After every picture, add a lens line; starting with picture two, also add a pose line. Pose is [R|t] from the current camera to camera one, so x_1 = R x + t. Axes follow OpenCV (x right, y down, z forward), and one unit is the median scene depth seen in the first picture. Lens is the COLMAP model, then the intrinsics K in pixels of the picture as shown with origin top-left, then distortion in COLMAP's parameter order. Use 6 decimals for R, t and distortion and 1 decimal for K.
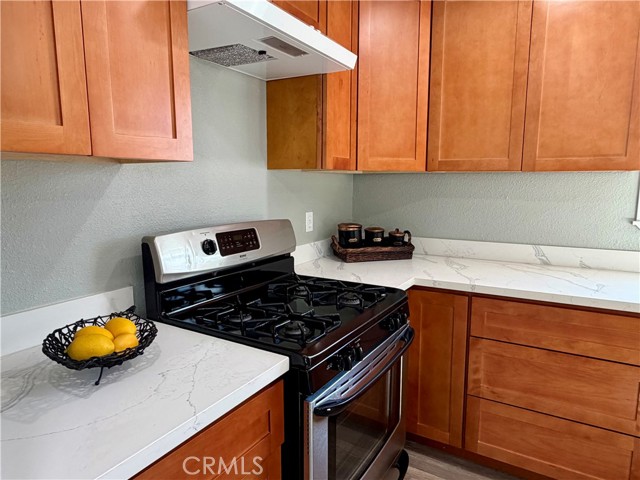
lens RADIAL K [[415.3, 0, 320.0], [0, 415.3, 240.0], [0, 0, 1]] dist [-0.004593, -0.001397]
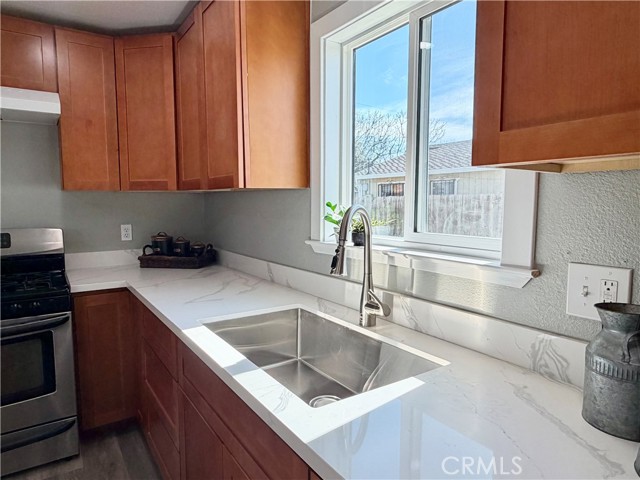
lens RADIAL K [[423.2, 0, 320.0], [0, 423.2, 240.0], [0, 0, 1]] dist [0.000174, 0.000879]
pose [[0.906400, 0.038845, -0.420631, 1.159244], [-0.057594, 0.997828, -0.031958, -0.016500], [0.418476, 0.053192, 0.906669, 0.128313]]
